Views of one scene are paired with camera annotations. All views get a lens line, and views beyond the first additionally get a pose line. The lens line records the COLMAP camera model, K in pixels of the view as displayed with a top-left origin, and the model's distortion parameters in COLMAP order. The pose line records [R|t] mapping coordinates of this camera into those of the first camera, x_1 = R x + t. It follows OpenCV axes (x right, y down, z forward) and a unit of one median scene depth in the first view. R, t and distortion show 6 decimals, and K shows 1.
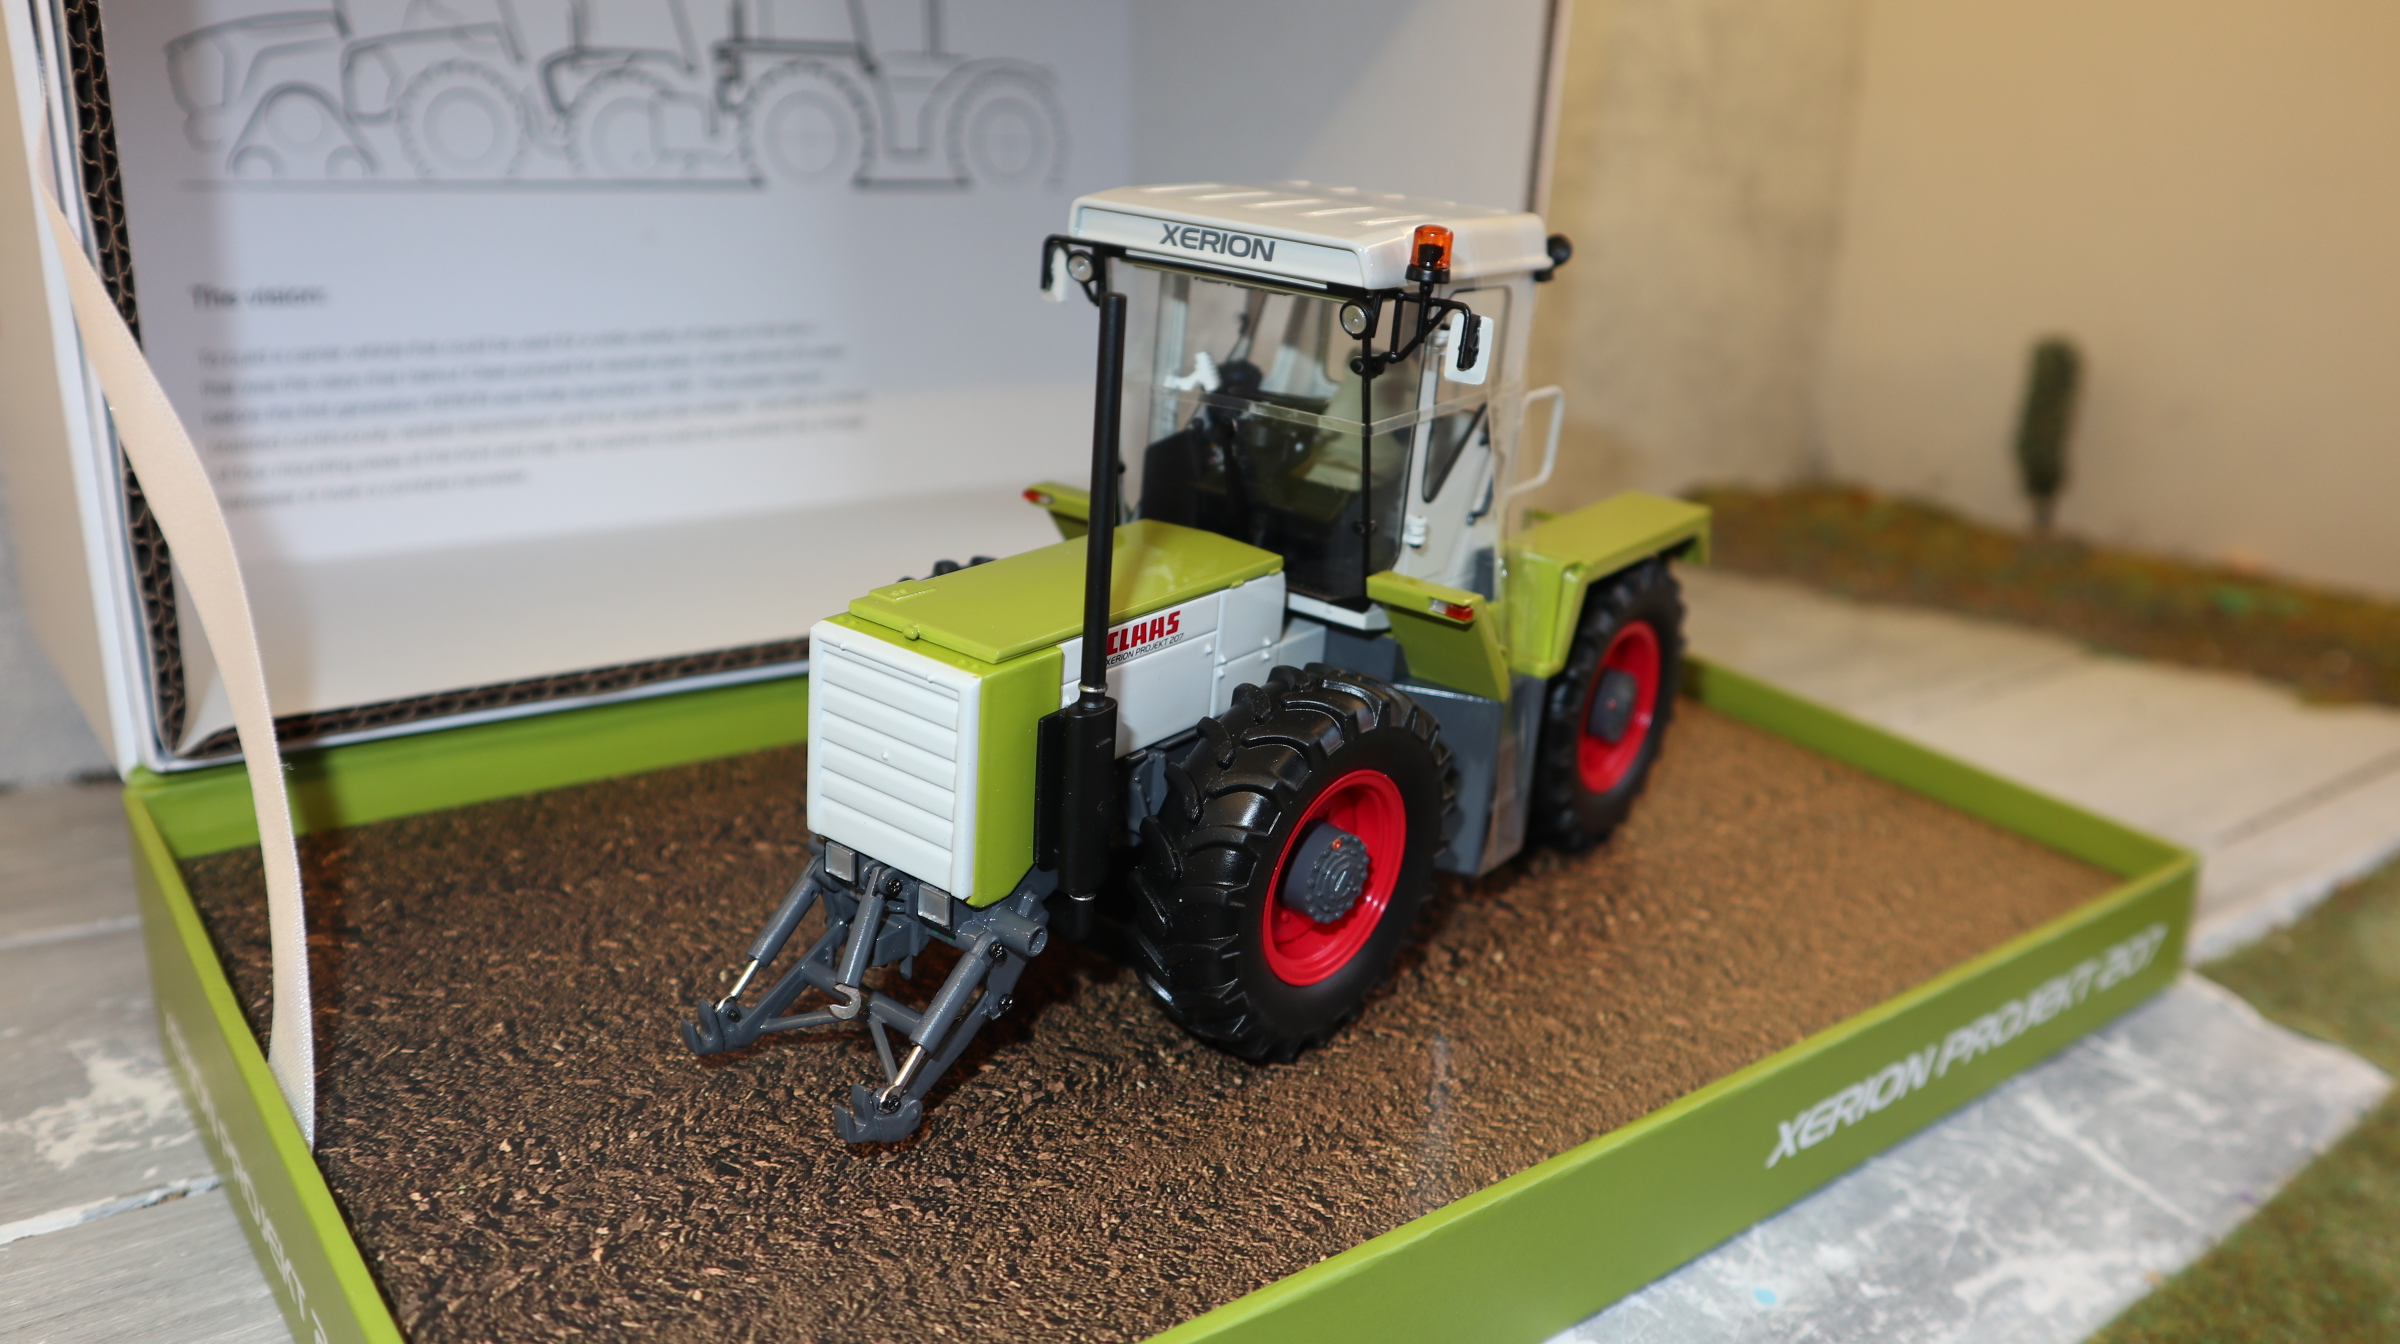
lens RADIAL K [[1842.3, 0, 1200.0], [0, 1842.3, 672.0], [0, 0, 1]] dist [-0.045960, -0.000393]
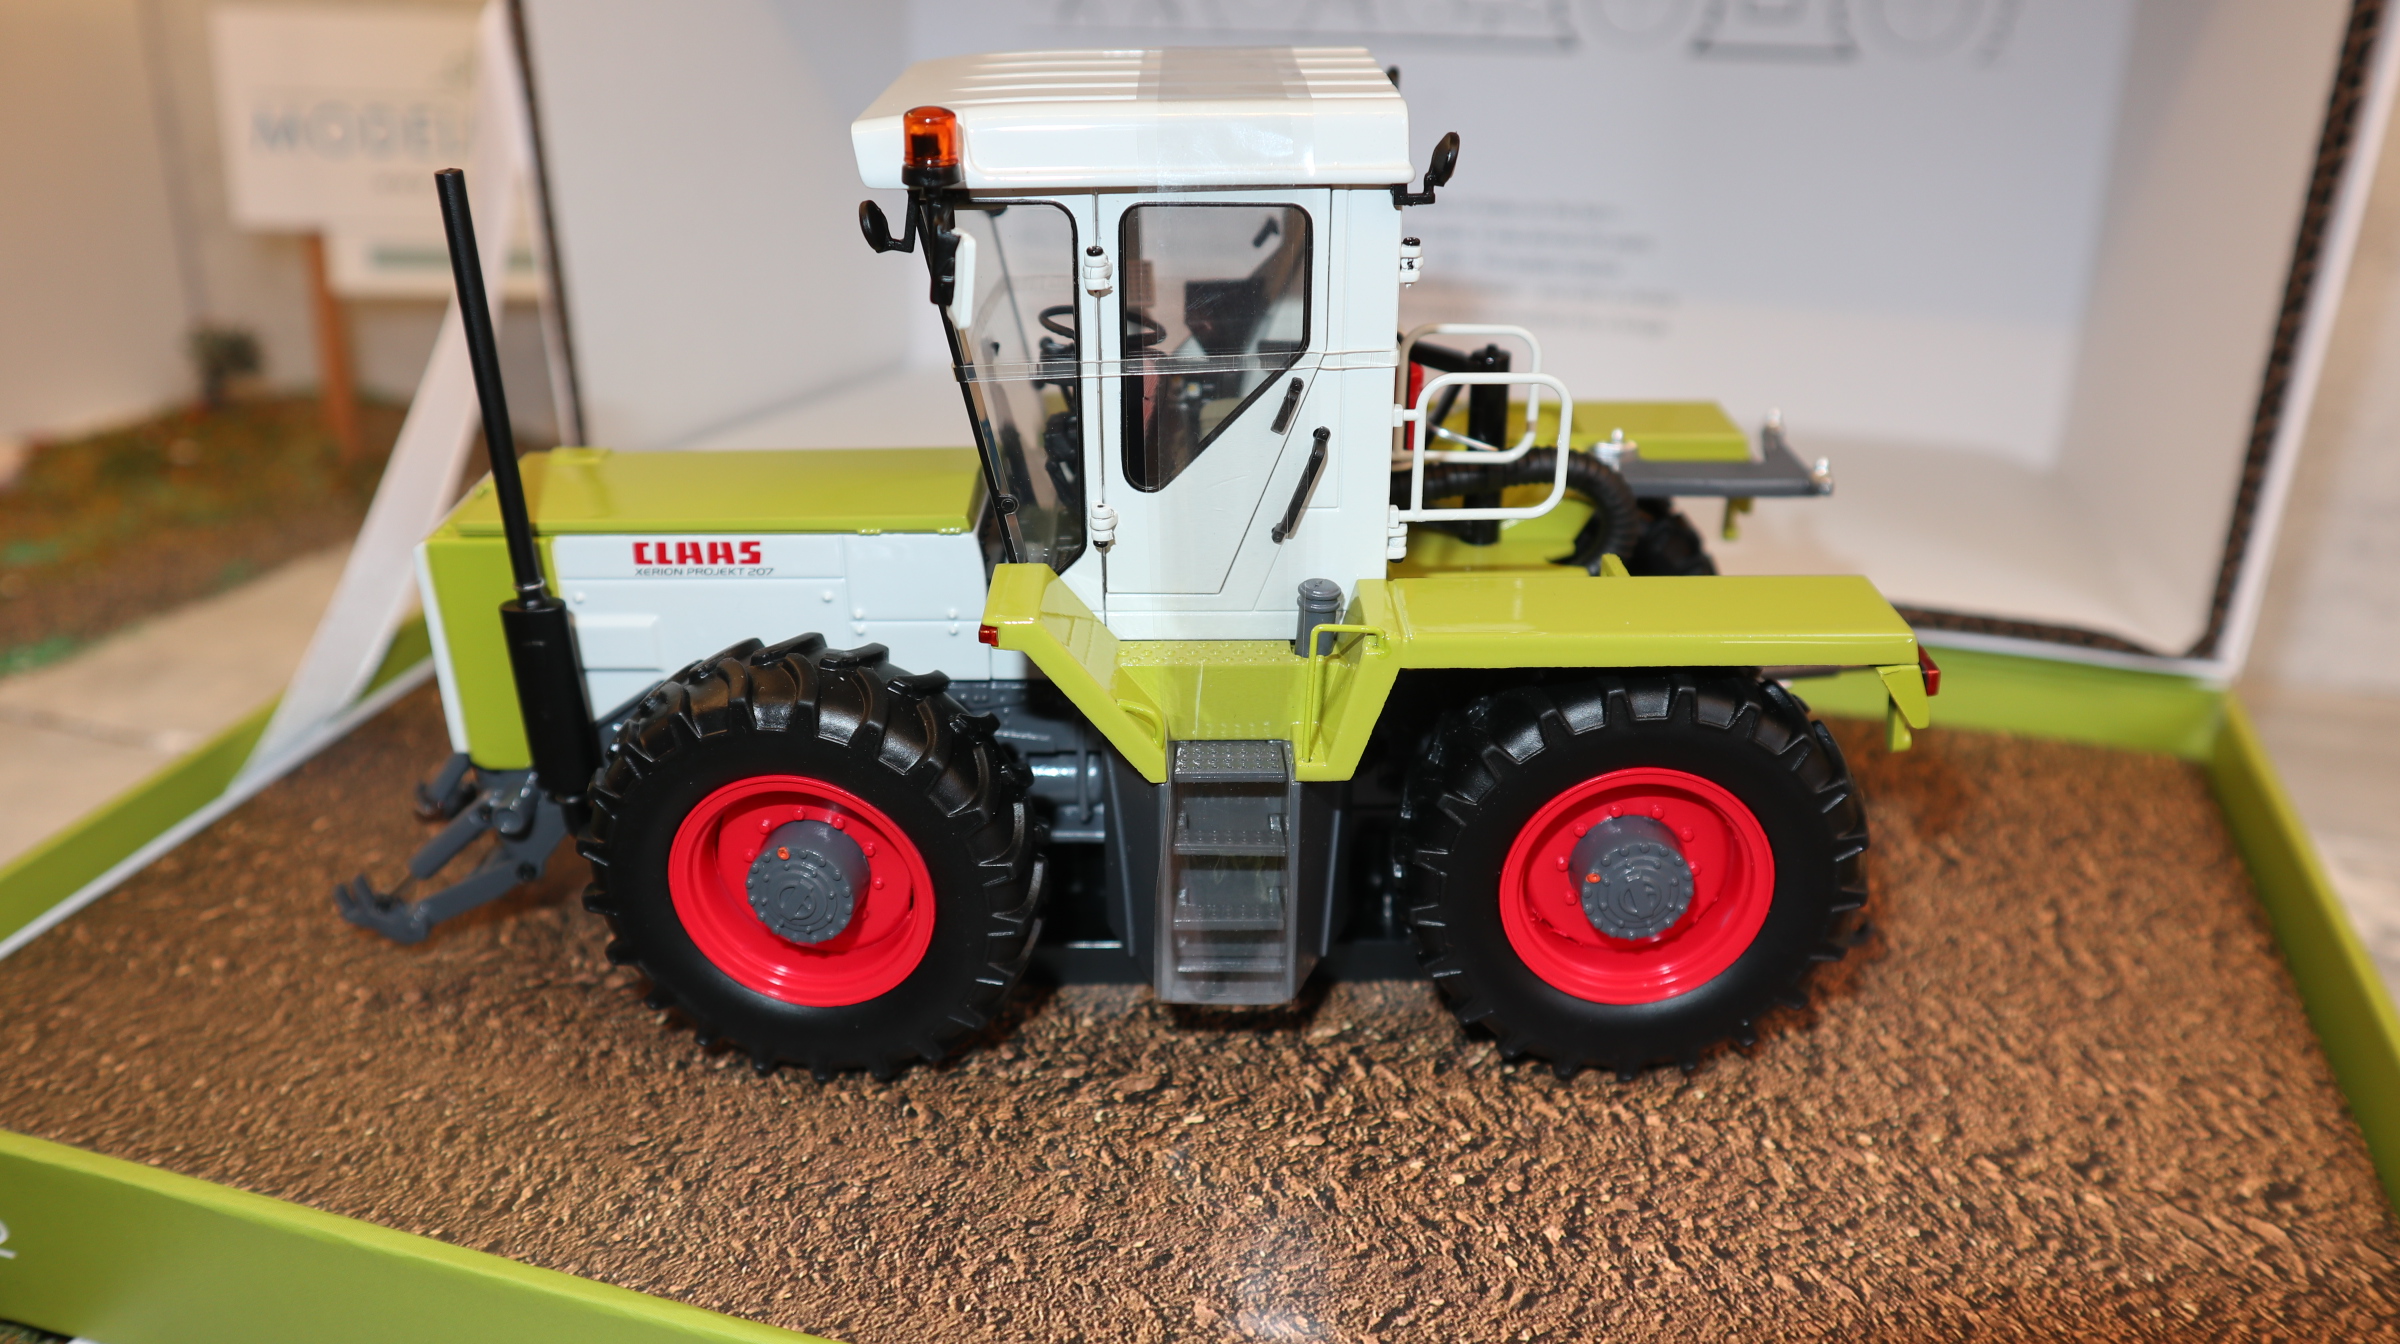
lens RADIAL K [[1860.3, 0, 1208.8], [0, 1860.3, 668.6], [0, 0, 1]] dist [-0.073376, 0.093079]
pose [[0.590413, 0.276456, -0.758277, 0.453937], [-0.223889, 0.958735, 0.175214, -0.100596], [0.775426, 0.066321, 0.627945, 0.345774]]
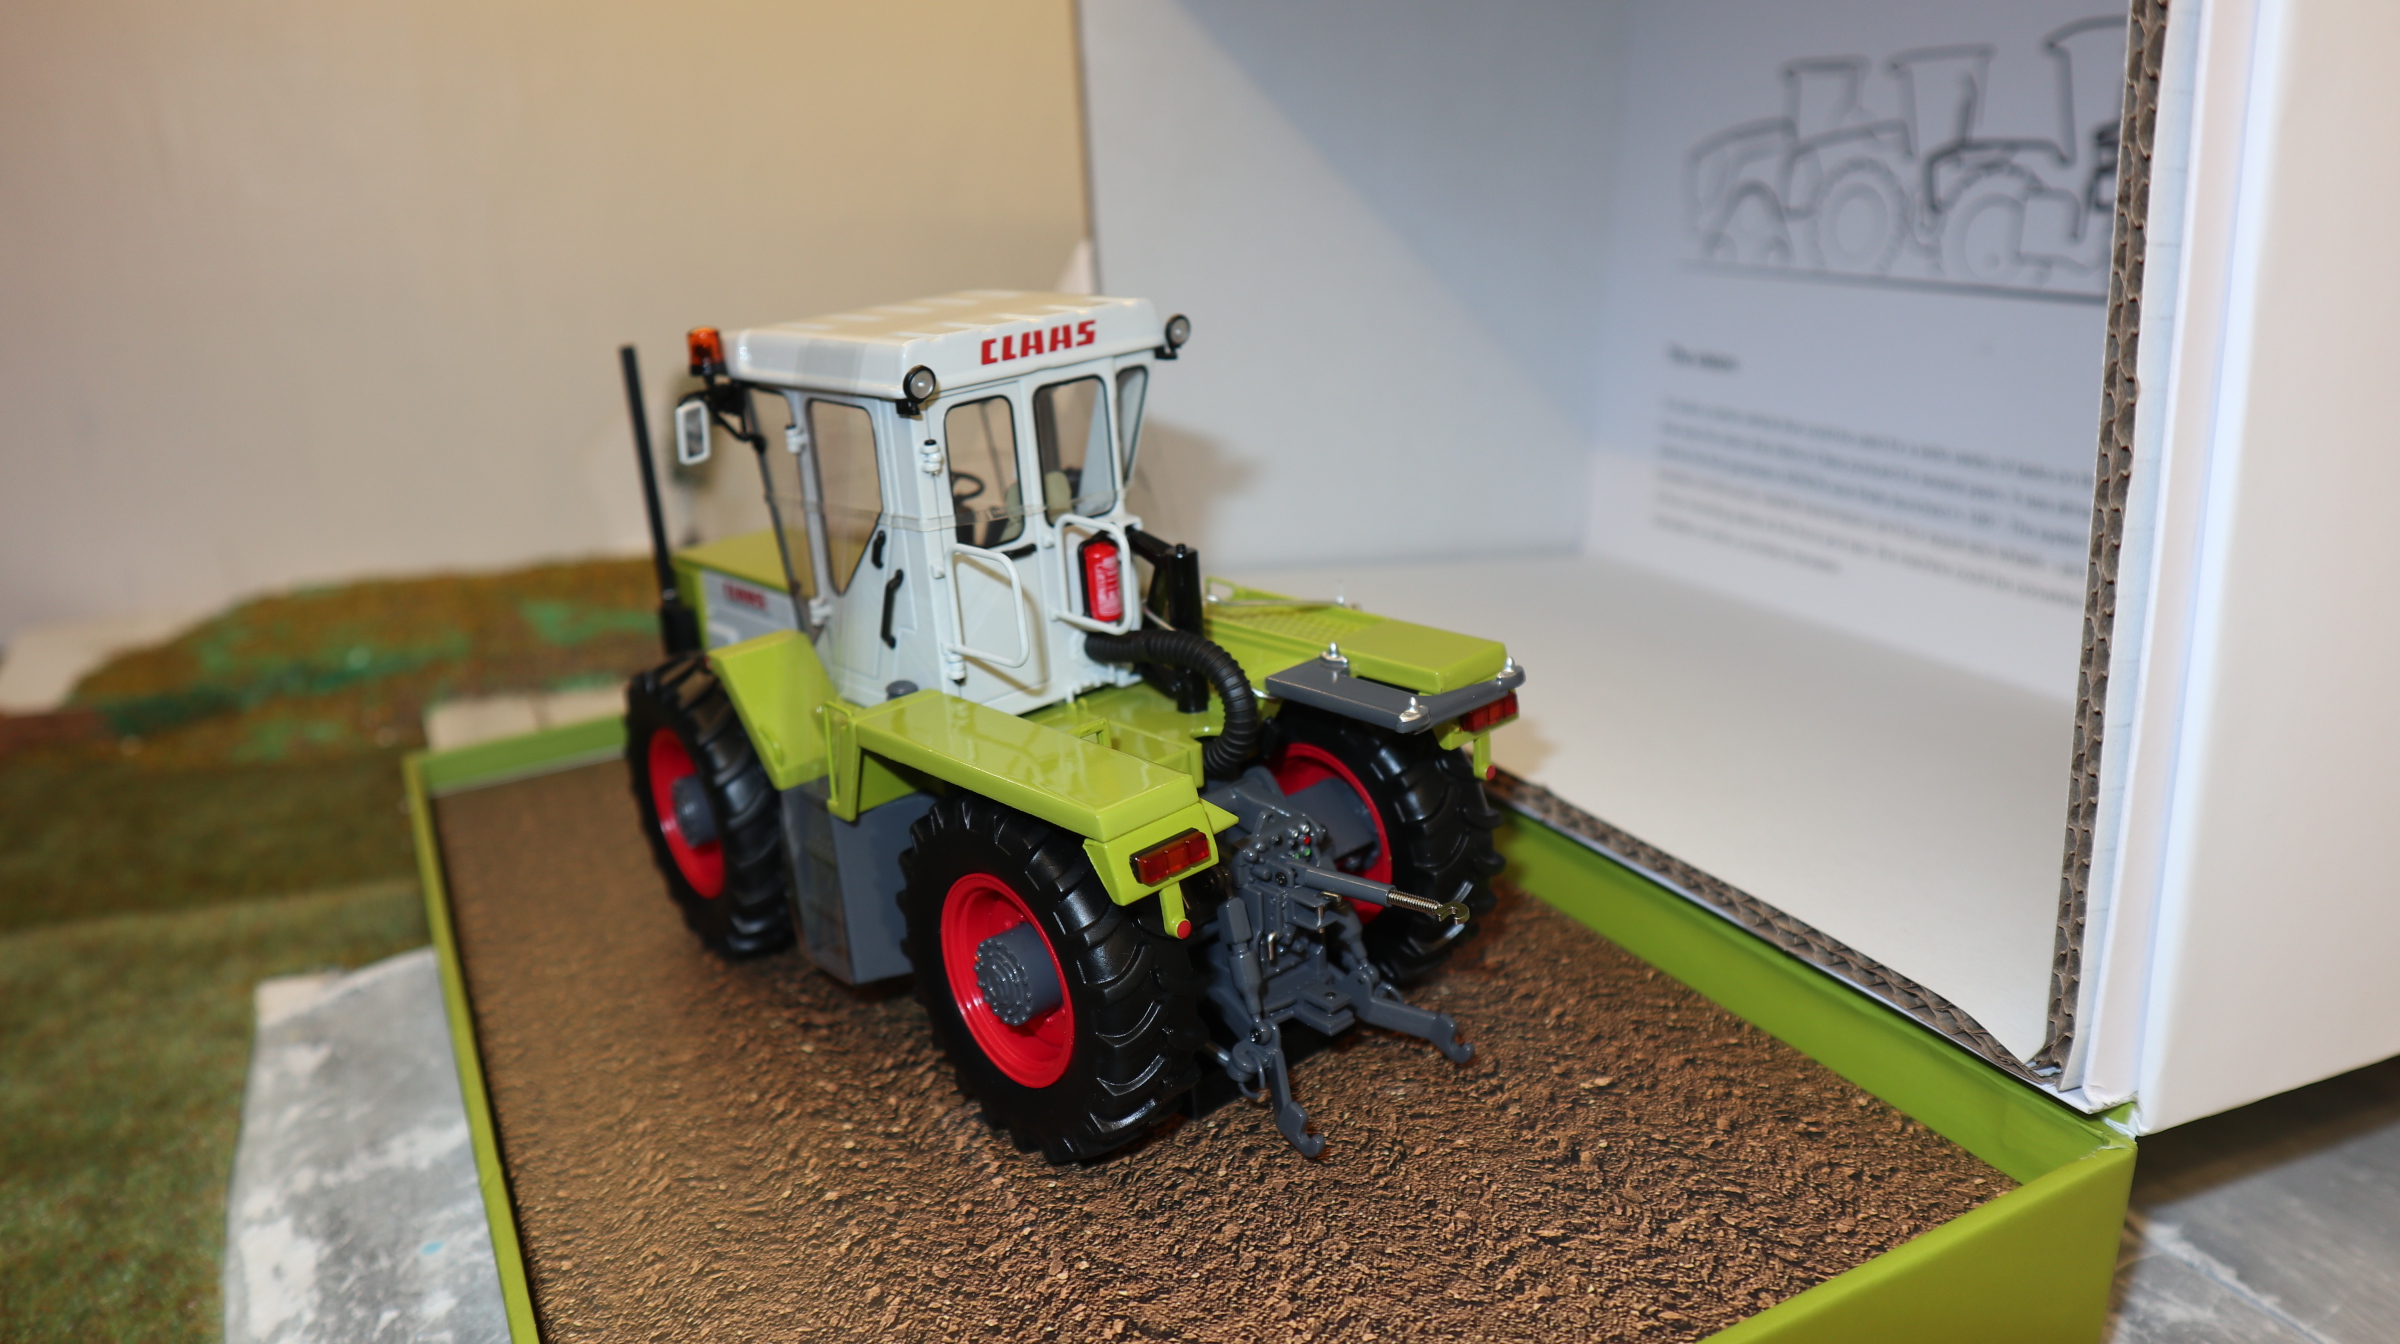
lens RADIAL K [[1860.3, 0, 1208.8], [0, 1860.3, 668.6], [0, 0, 1]] dist [-0.073376, 0.093079]
pose [[-0.229909, 0.241956, -0.942655, 0.691518], [-0.268148, 0.915361, 0.300350, -0.274817], [0.935542, 0.321825, -0.145569, 0.865058]]
